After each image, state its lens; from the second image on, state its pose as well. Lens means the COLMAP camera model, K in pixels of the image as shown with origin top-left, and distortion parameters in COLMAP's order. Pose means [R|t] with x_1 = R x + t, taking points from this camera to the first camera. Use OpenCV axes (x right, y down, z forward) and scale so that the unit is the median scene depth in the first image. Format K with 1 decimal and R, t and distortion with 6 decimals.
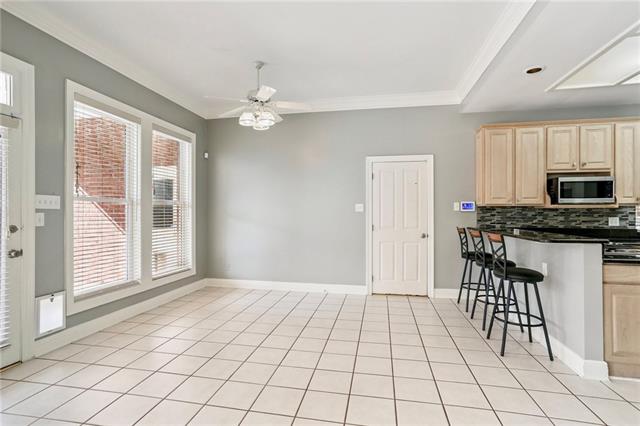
lens RADIAL K [[313.7, 0, 321.7], [0, 313.7, 214.4], [0, 0, 1]] dist [0.000136, 0.002917]
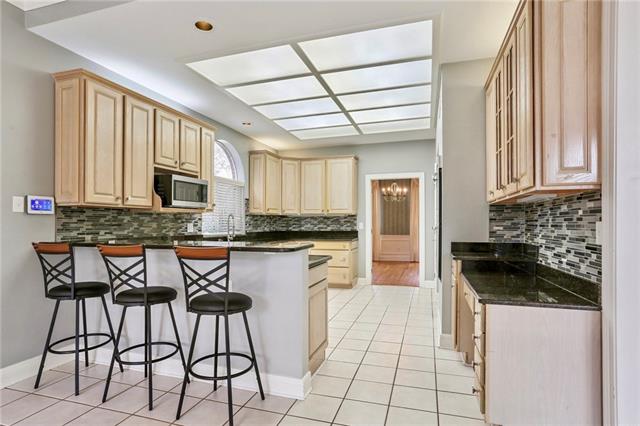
lens RADIAL K [[337.0, 0, 315.2], [0, 337.0, 216.7], [0, 0, 1]] dist [-0.029043, 0.000254]
pose [[0.136663, 0.014695, 0.990509, -0.050372], [0.004826, 0.999868, -0.015500, 0.006768], [-0.990606, 0.006899, 0.136574, 0.482233]]
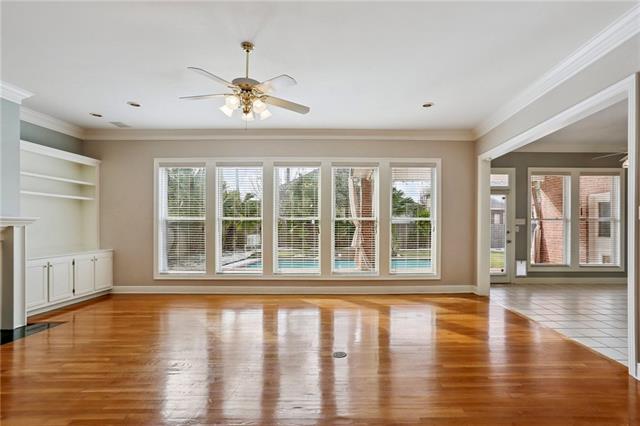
lens RADIAL K [[313.7, 0, 317.6], [0, 313.7, 217.1], [0, 0, 1]] dist [0.000136, 0.002917]
pose [[0.220224, -0.004678, -0.975438, 0.735695], [-0.010824, 0.999915, -0.007239, -0.026243], [0.975389, 0.012152, 0.220155, -0.677594]]
